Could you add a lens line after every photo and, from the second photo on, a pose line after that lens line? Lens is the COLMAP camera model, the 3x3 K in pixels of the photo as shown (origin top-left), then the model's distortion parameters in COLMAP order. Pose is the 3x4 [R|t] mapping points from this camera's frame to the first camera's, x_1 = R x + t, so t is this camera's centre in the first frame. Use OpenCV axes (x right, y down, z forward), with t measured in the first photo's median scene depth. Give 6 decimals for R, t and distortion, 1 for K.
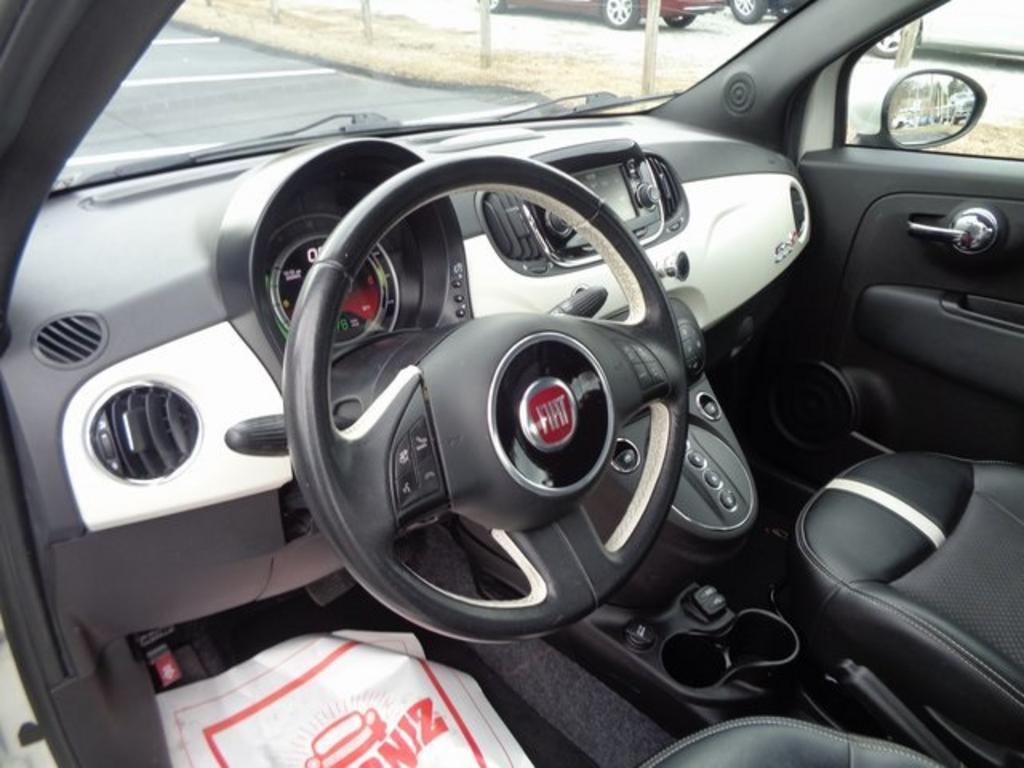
lens RADIAL K [[764.6, 0, 513.6], [0, 764.6, 383.7], [0, 0, 1]] dist [-0.055487, 0.102552]
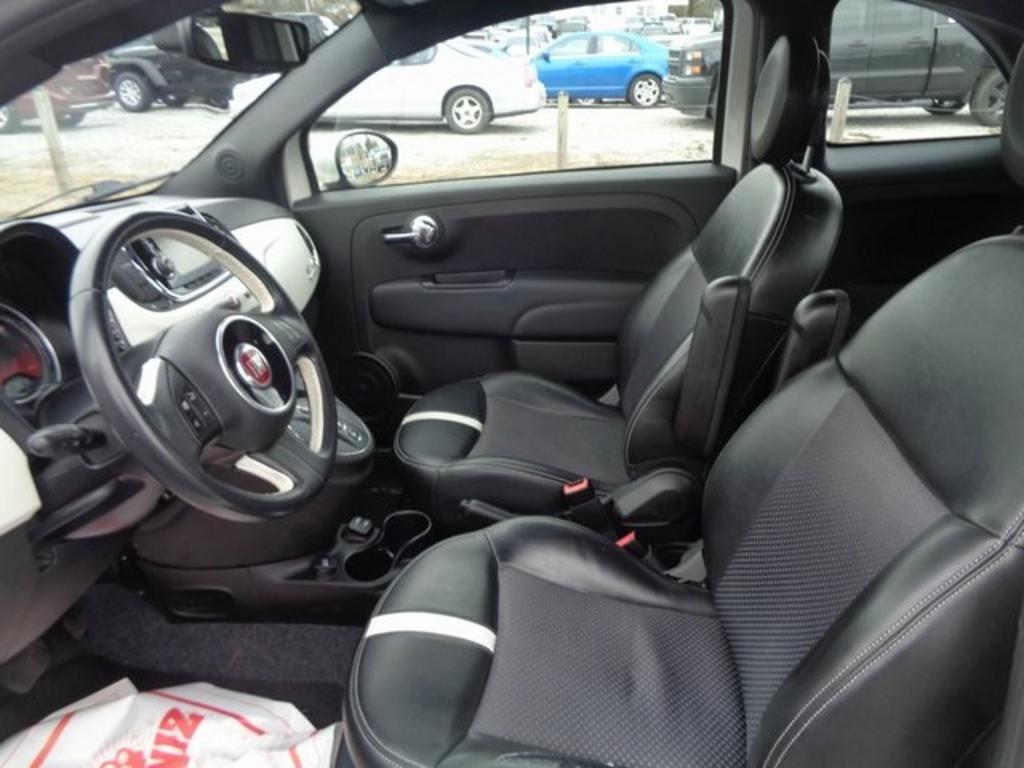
lens RADIAL K [[745.1, 0, 514.4], [0, 745.1, 383.1], [0, 0, 1]] dist [-0.011907, 0.000690]
pose [[0.751006, -0.294742, 0.590862, -0.232719], [0.346935, 0.937509, 0.026696, 0.109863], [-0.561807, 0.184942, 0.806331, -0.241173]]
